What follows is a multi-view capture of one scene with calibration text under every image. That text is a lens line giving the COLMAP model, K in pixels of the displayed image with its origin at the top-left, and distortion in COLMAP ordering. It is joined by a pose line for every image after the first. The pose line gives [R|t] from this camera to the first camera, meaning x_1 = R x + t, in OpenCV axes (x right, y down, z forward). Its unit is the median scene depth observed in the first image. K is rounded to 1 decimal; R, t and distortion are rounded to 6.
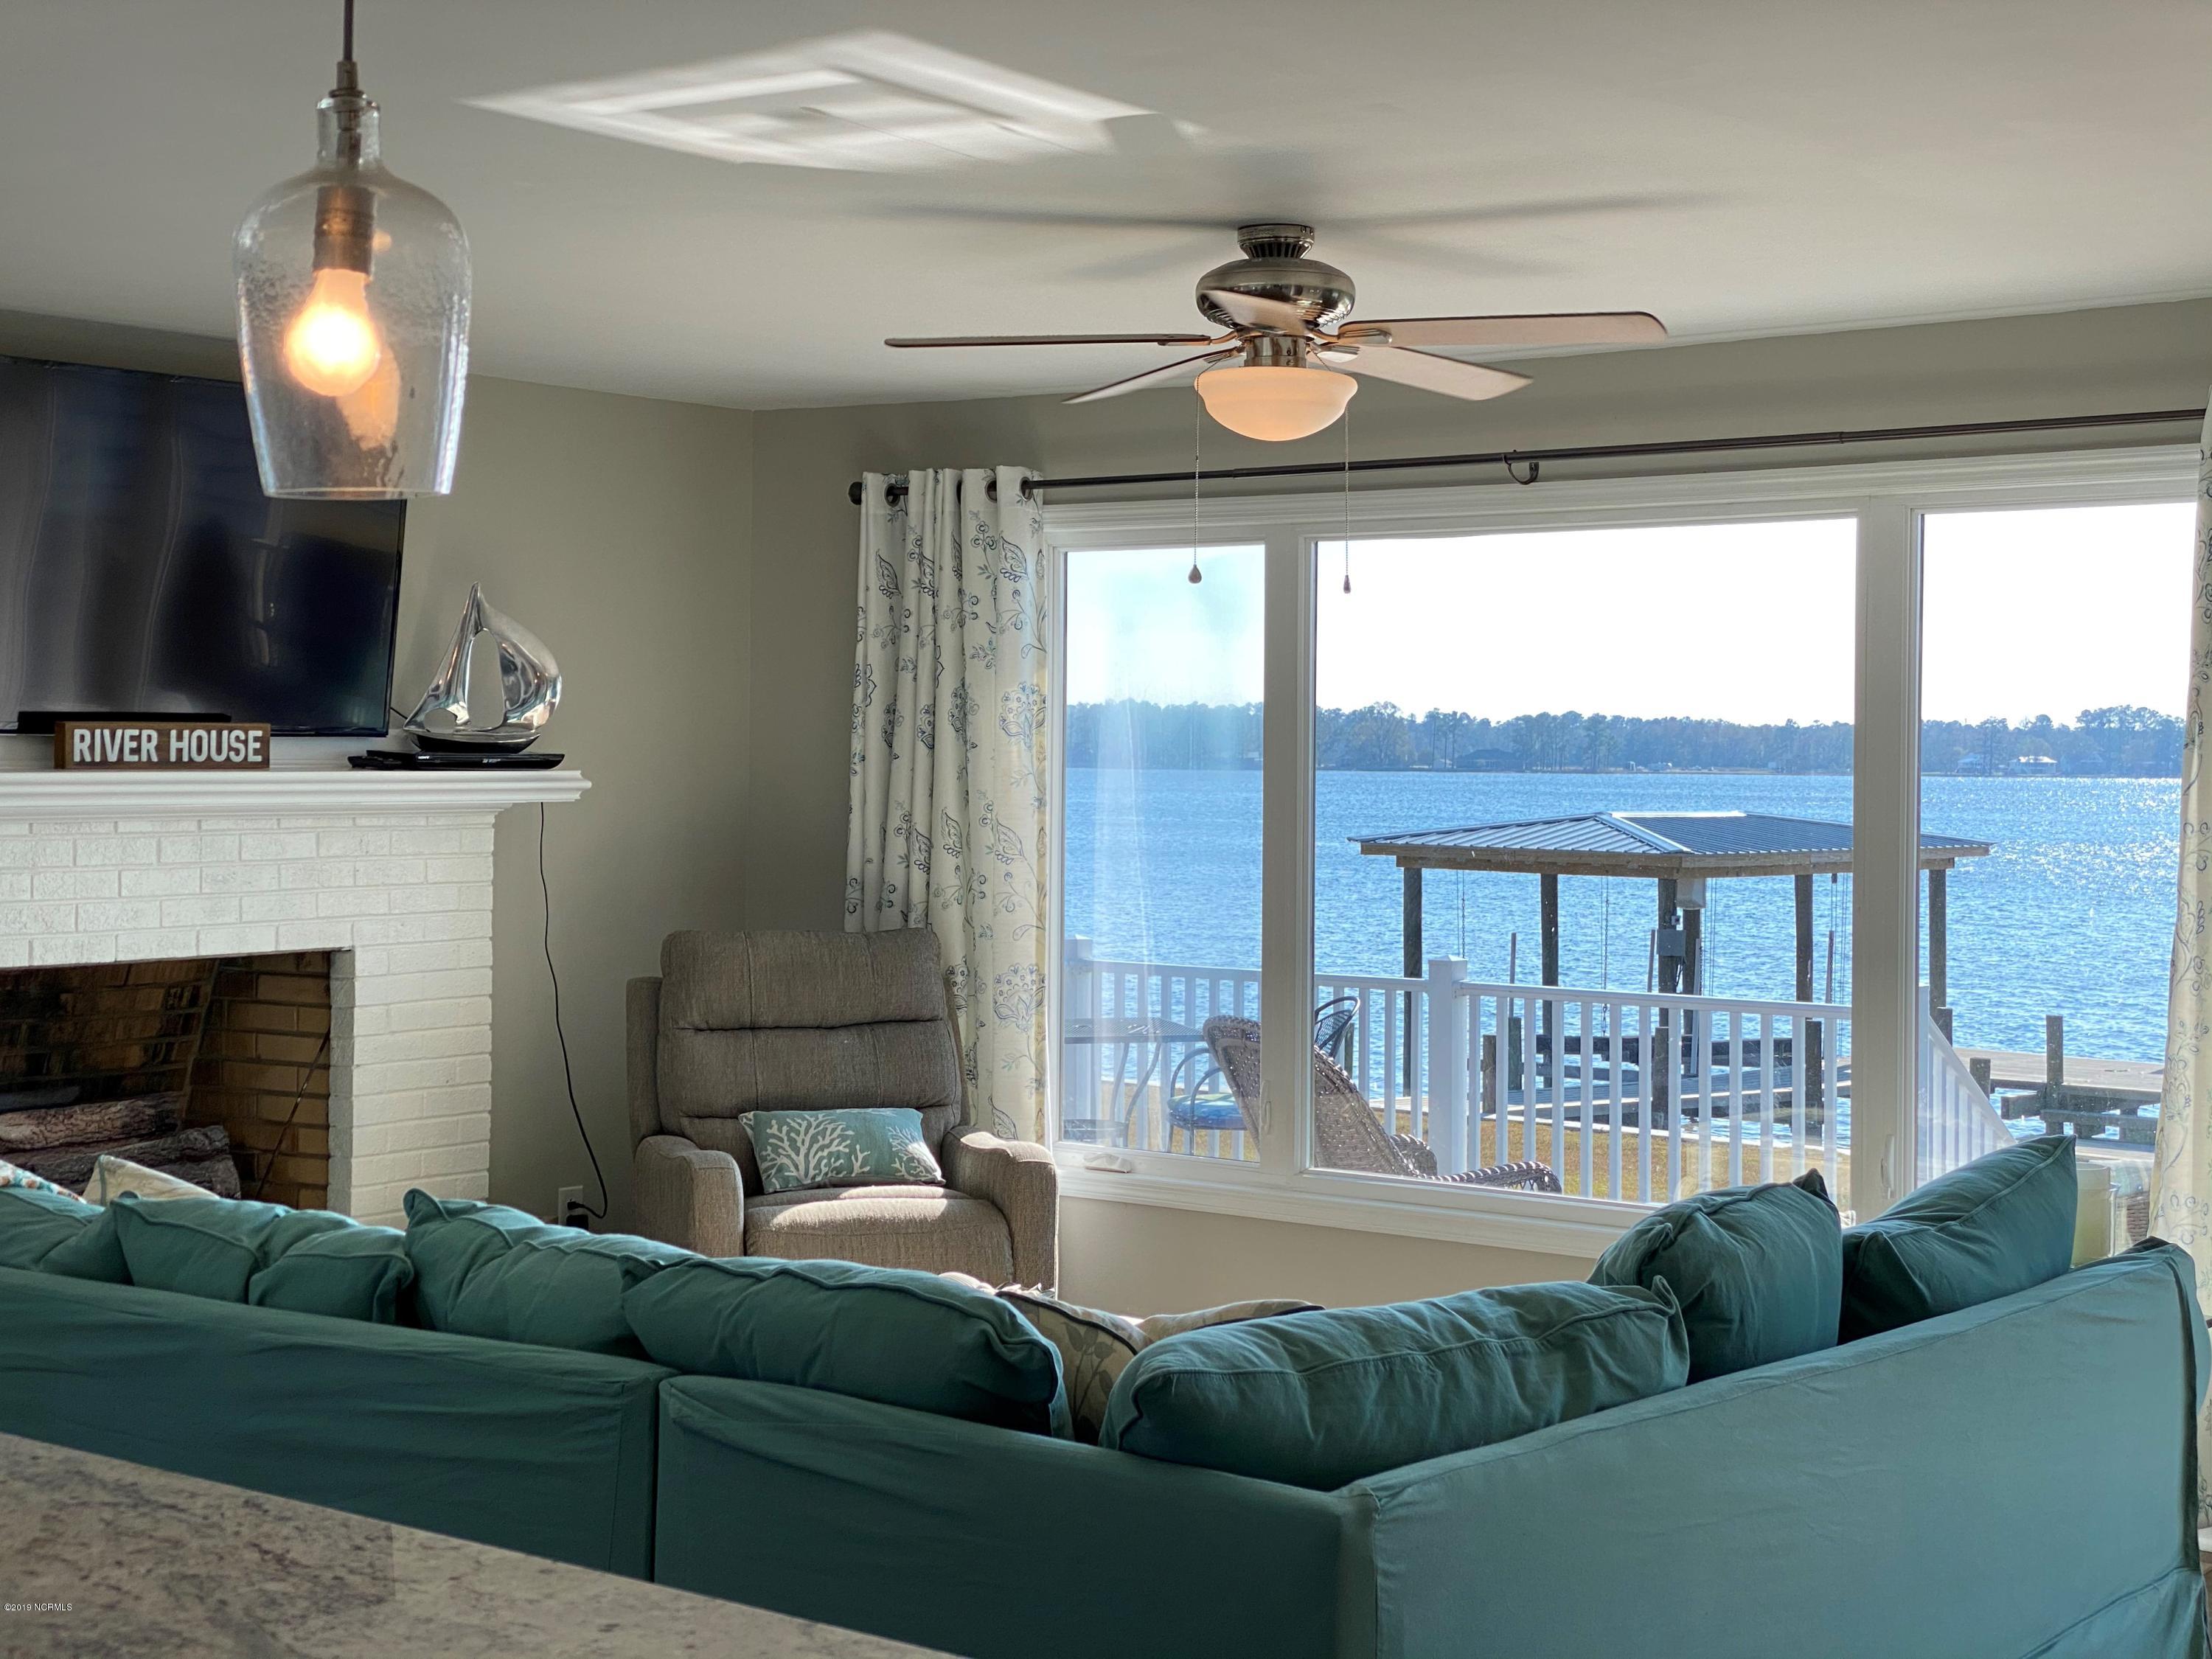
lens RADIAL K [[3374.1, 0, 1114.4], [0, 3374.1, 745.6], [0, 0, 1]] dist [0.173476, -0.167064]
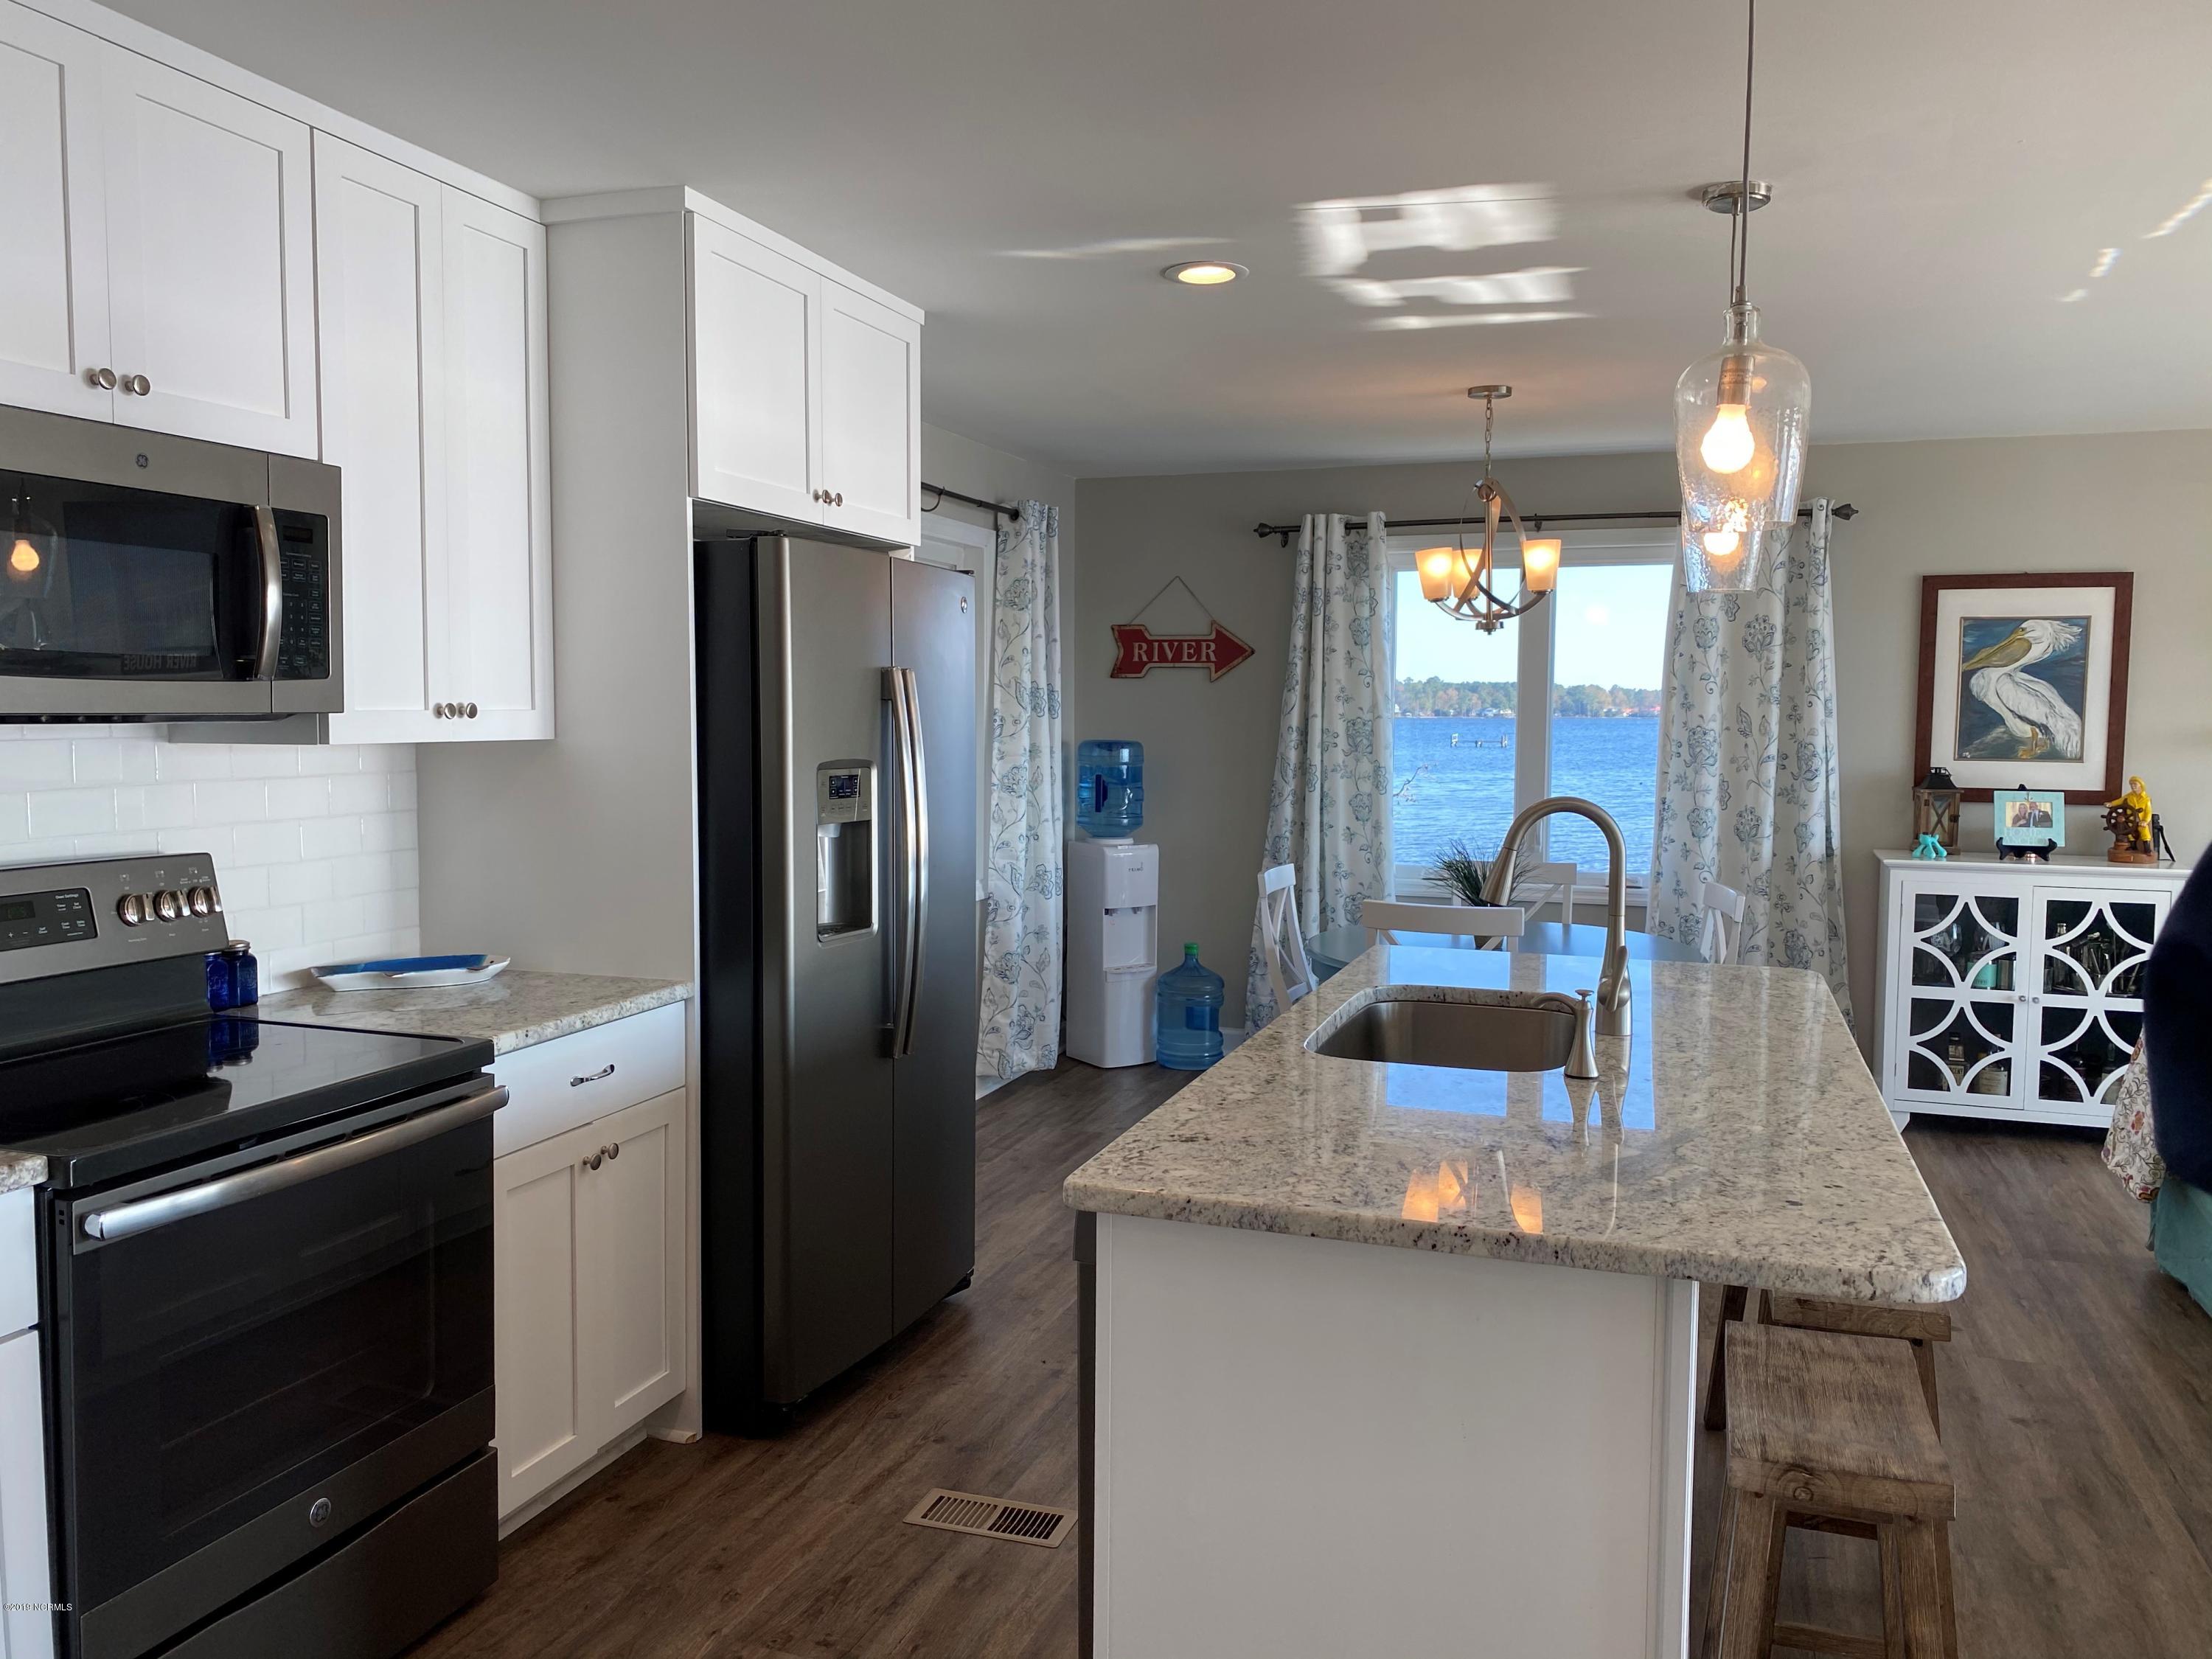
lens RADIAL K [[1733.6, 0, 1105.5], [0, 1733.6, 815.3], [0, 0, 1]] dist [0.065095, -0.081449]
pose [[0.326795, 0.049793, -0.943783, 0.183521], [-0.003407, 0.998667, 0.051509, 0.010514], [0.945089, -0.013618, 0.326529, 0.128066]]
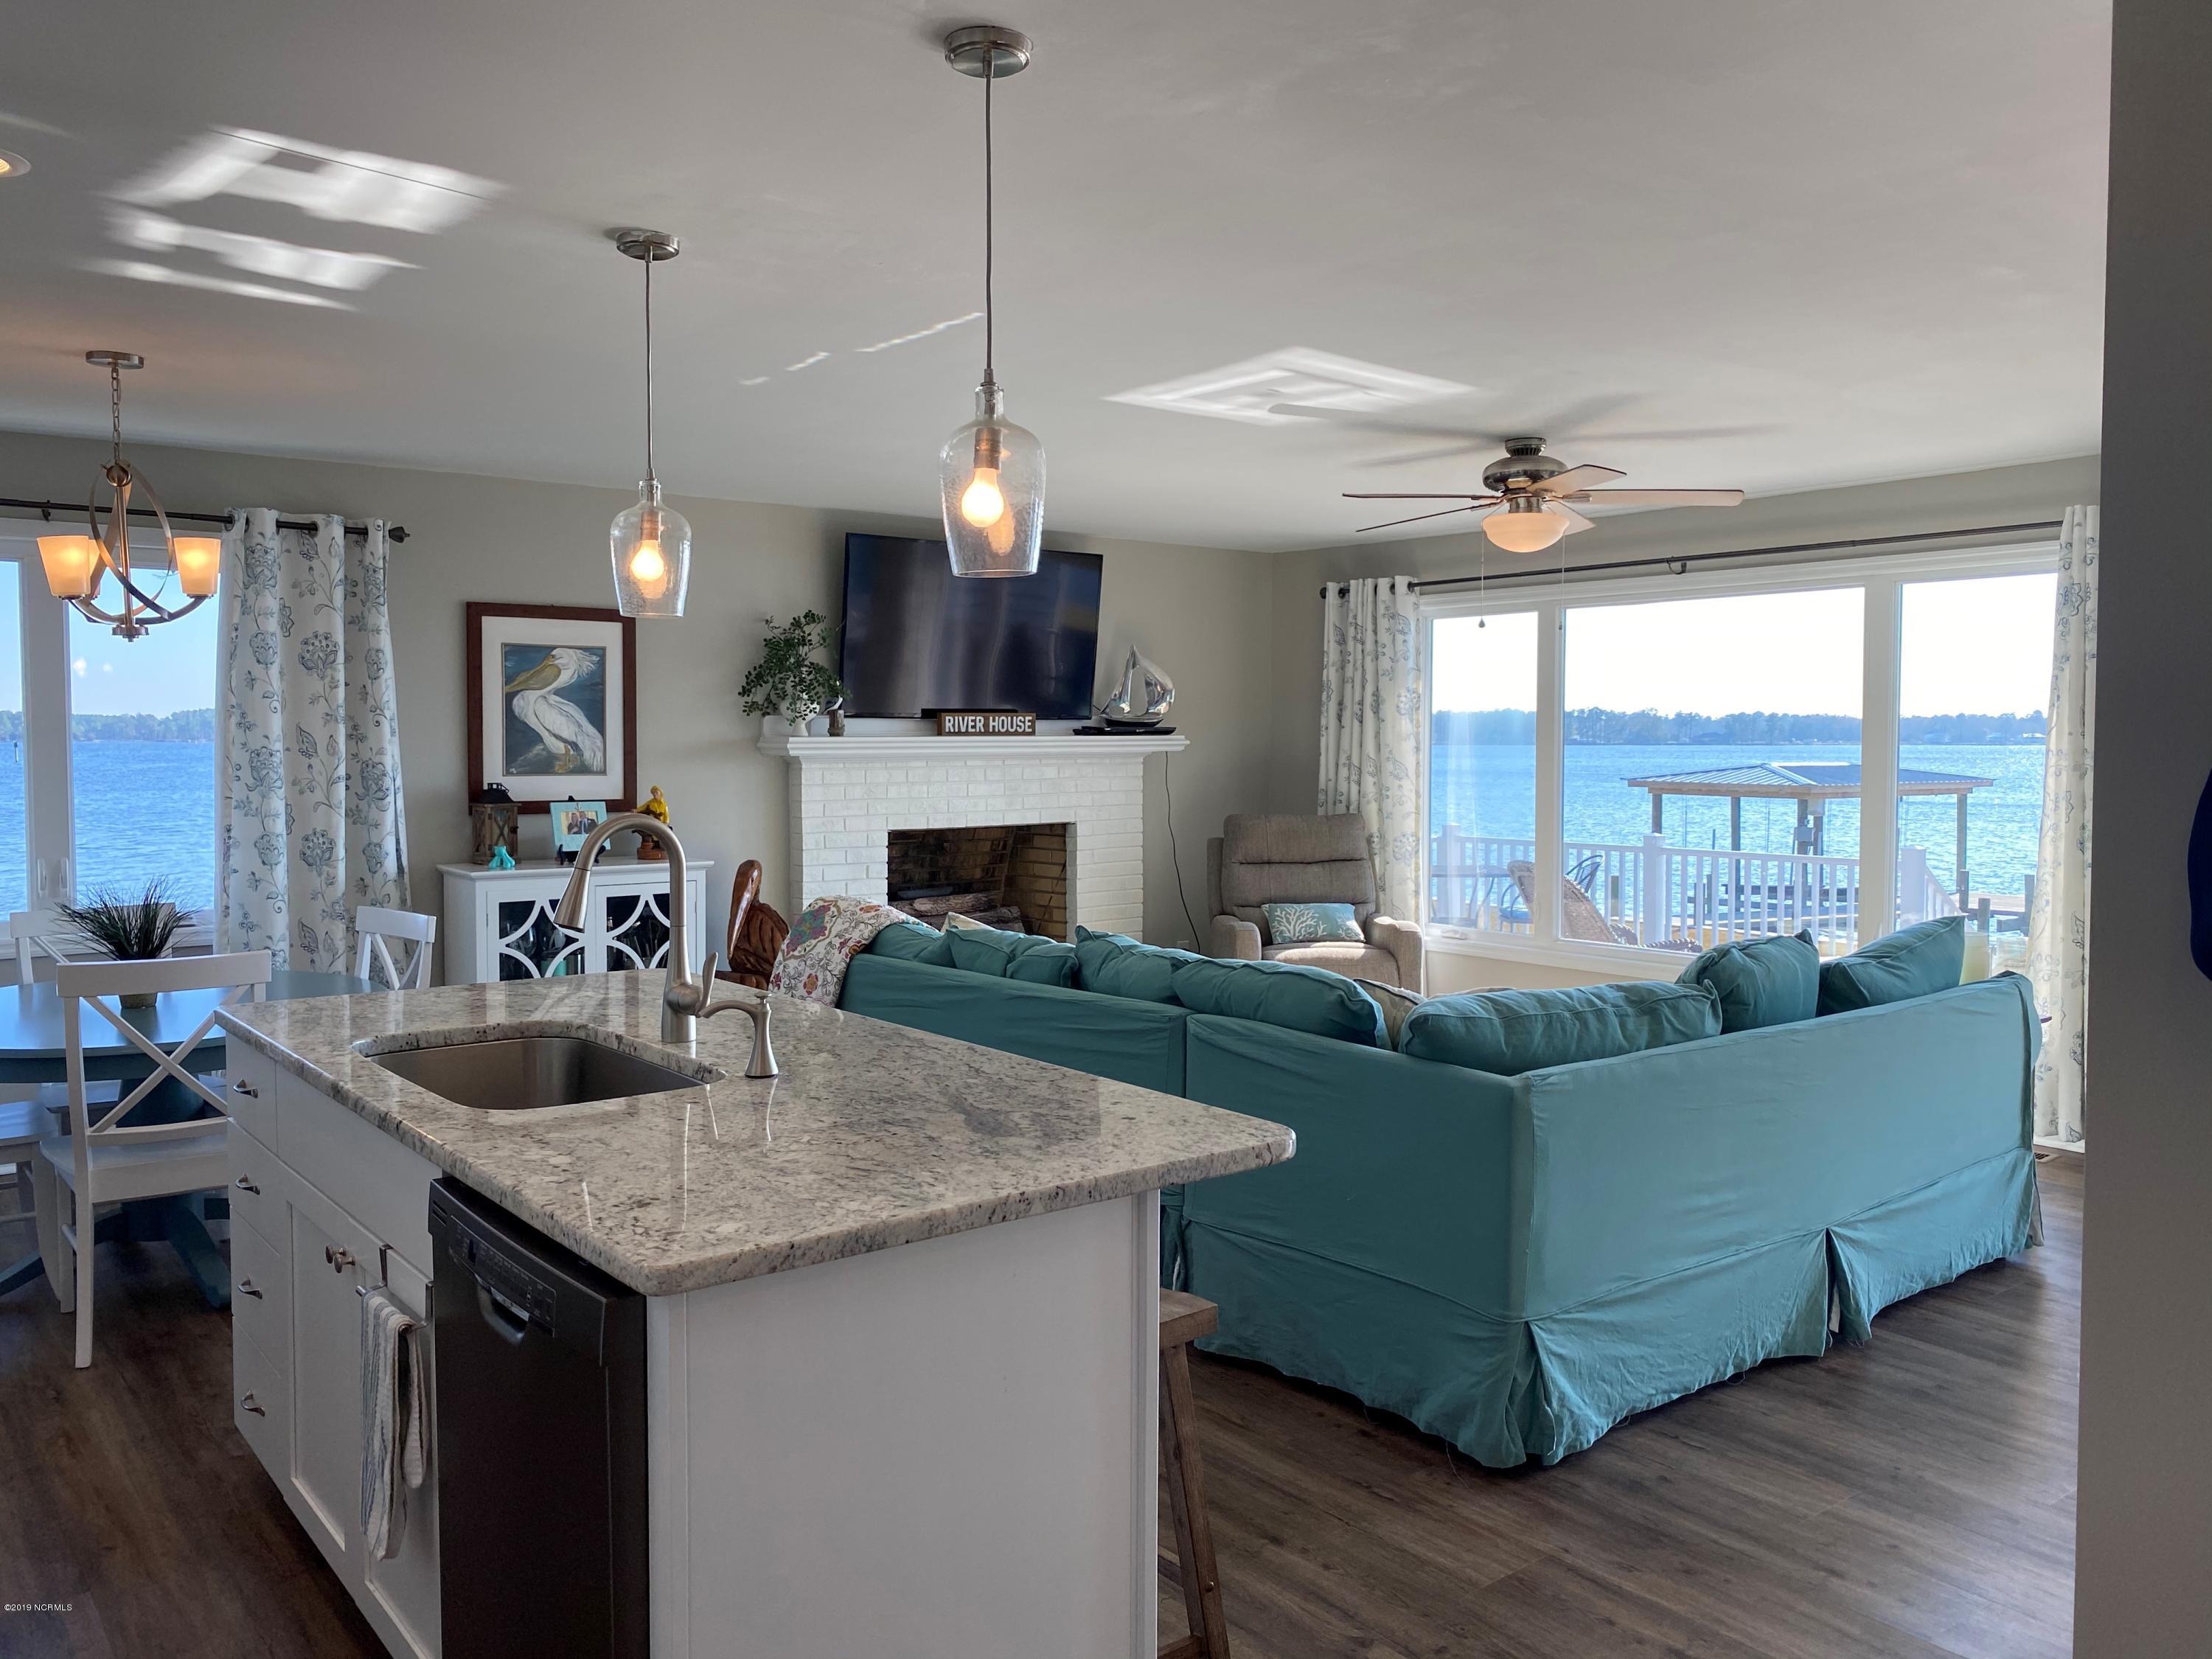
lens RADIAL K [[1733.6, 0, 1105.5], [0, 1733.6, 815.3], [0, 0, 1]] dist [0.065095, -0.081449]
pose [[0.974297, -0.000030, -0.225265, 0.030197], [0.010051, 0.999010, 0.043340, 0.010336], [0.225041, -0.044490, 0.973333, -0.016017]]
